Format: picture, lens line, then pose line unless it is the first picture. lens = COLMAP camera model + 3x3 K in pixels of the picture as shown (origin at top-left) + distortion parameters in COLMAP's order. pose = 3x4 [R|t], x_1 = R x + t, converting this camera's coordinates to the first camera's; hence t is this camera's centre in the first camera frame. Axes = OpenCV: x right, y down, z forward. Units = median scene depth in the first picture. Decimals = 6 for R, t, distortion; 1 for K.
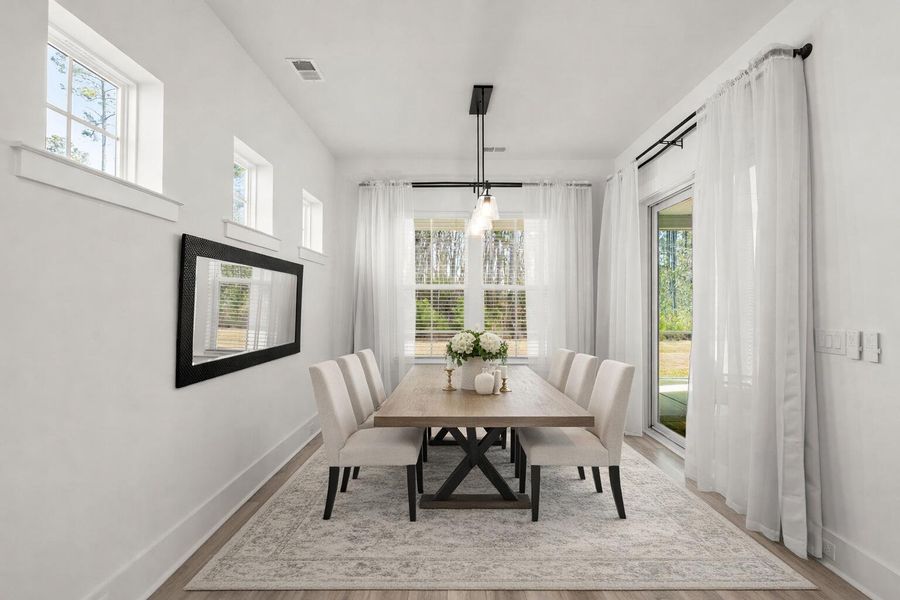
lens RADIAL K [[409.9, 0, 451.1], [0, 409.9, 298.9], [0, 0, 1]] dist [-0.005820, -0.000256]
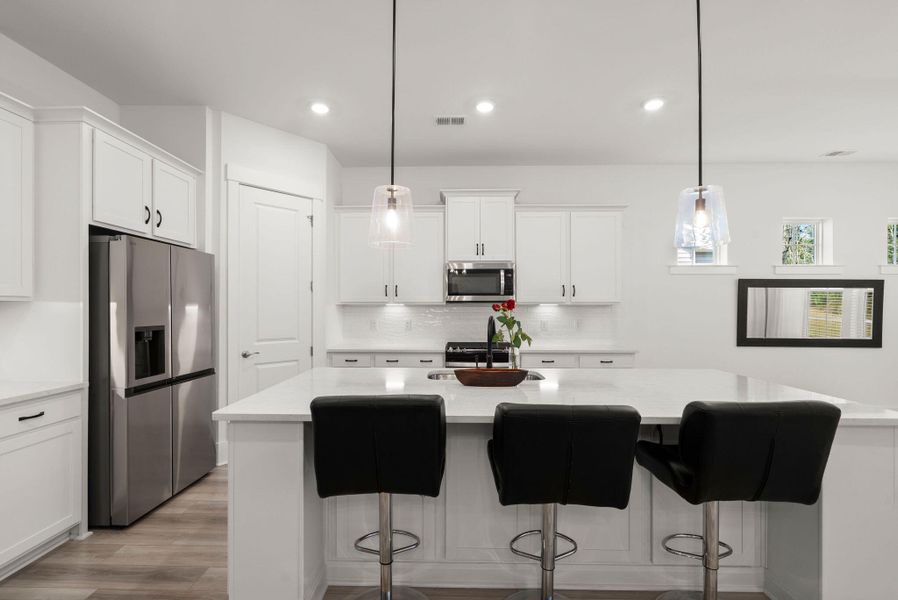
lens RADIAL K [[409.0, 0, 441.7], [0, 409.0, 307.8], [0, 0, 1]] dist [-0.005820, -0.000256]
pose [[-0.034896, -0.003752, -0.999384, 0.986610], [0.008642, 0.999954, -0.004056, -0.001442], [0.999354, -0.008779, -0.034862, -0.342535]]
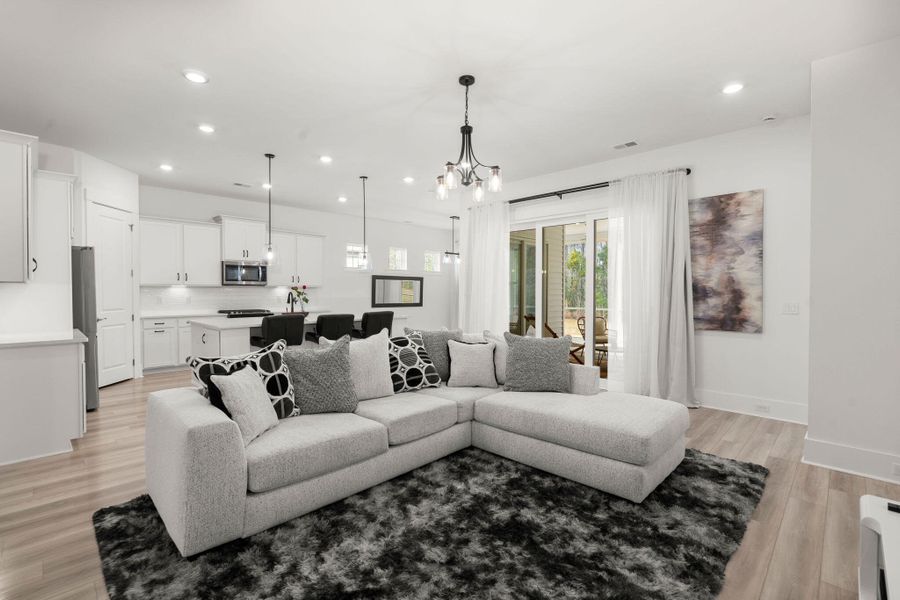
lens RADIAL K [[401.9, 0, 449.1], [0, 401.9, 299.2], [0, 0, 1]] dist [-0.013936, 0.001348]
pose [[0.712464, 0.013225, -0.701584, 1.903901], [0.007042, 0.999637, 0.025995, 0.003179], [0.701674, -0.023461, 0.712112, -0.995413]]
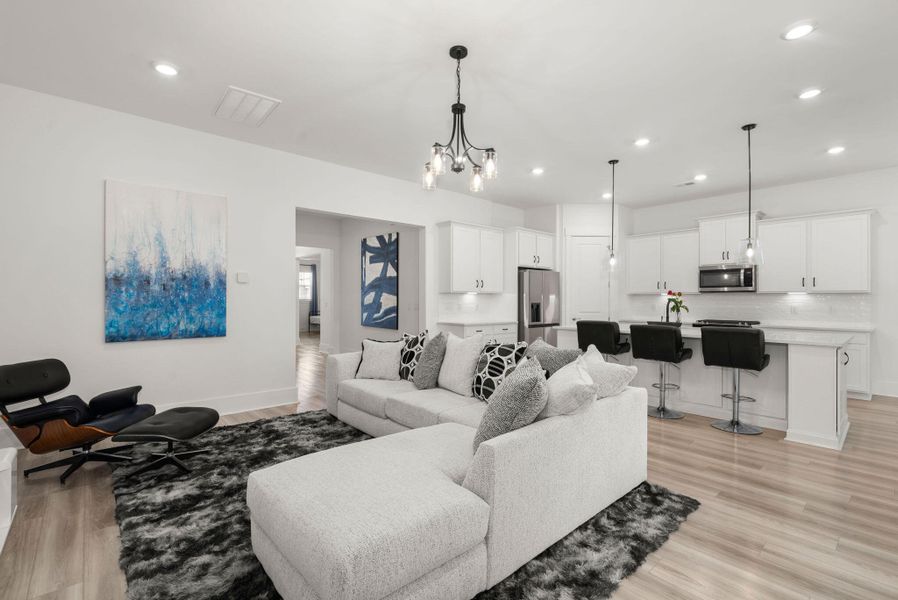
lens RADIAL K [[409.0, 0, 450.3], [0, 409.0, 298.2], [0, 0, 1]] dist [-0.005820, -0.000256]
pose [[-0.750787, -0.007804, -0.660499, 1.834000], [0.001487, 0.999908, -0.013505, 0.028025], [0.660543, -0.011121, -0.750706, 0.278054]]
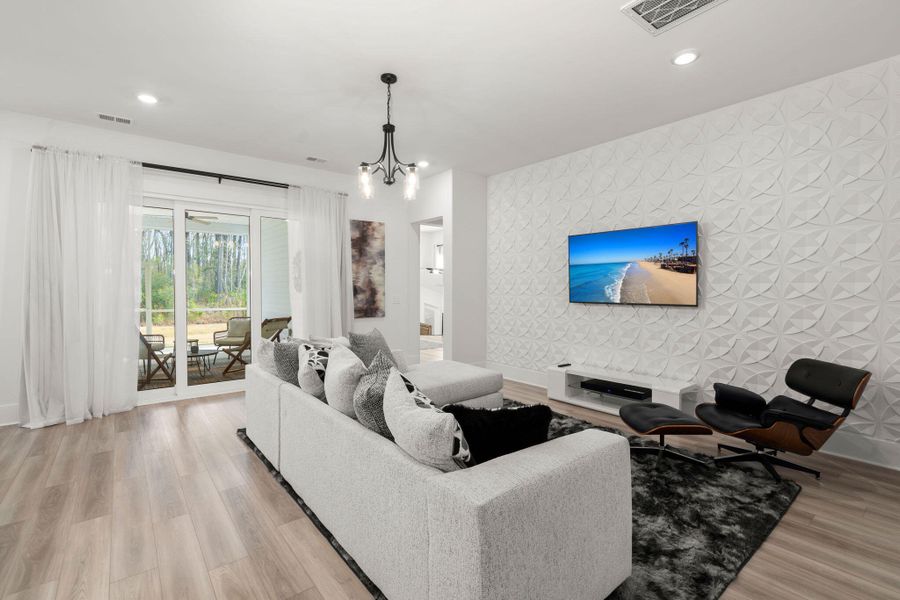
lens RADIAL K [[409.9, 0, 455.6], [0, 409.9, 292.4], [0, 0, 1]] dist [-0.005820, -0.000256]
pose [[0.768839, -0.008419, 0.639387, 0.809155], [-0.004996, 0.999804, 0.019172, -0.006677], [-0.639423, -0.017934, 0.768646, -1.143209]]
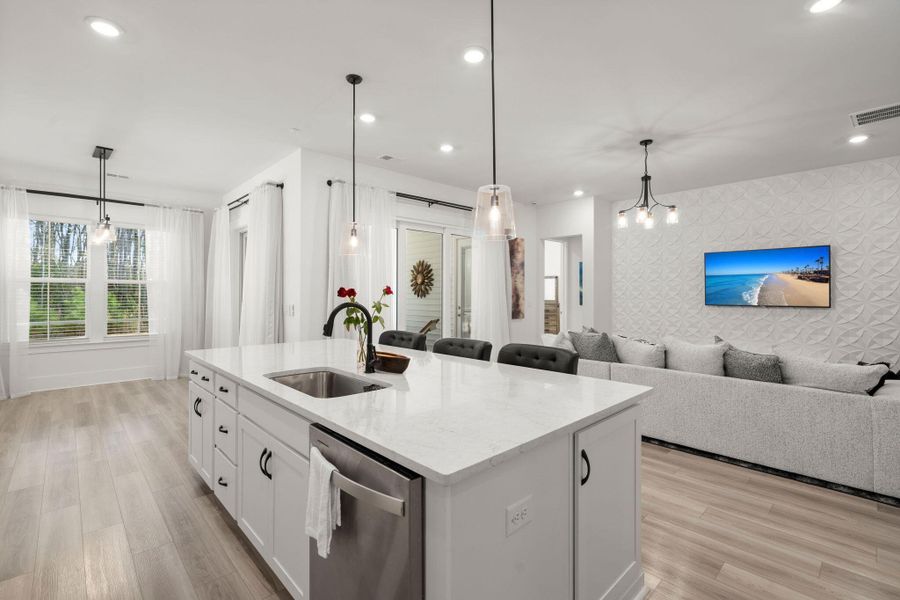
lens RADIAL K [[409.9, 0, 451.0], [0, 409.9, 288.2], [0, 0, 1]] dist [-0.005820, -0.000256]
pose [[0.721316, 0.005448, 0.692584, -0.032633], [-0.004383, 0.999985, -0.003301, -0.010048], [-0.692592, -0.000654, 0.721329, -0.820624]]
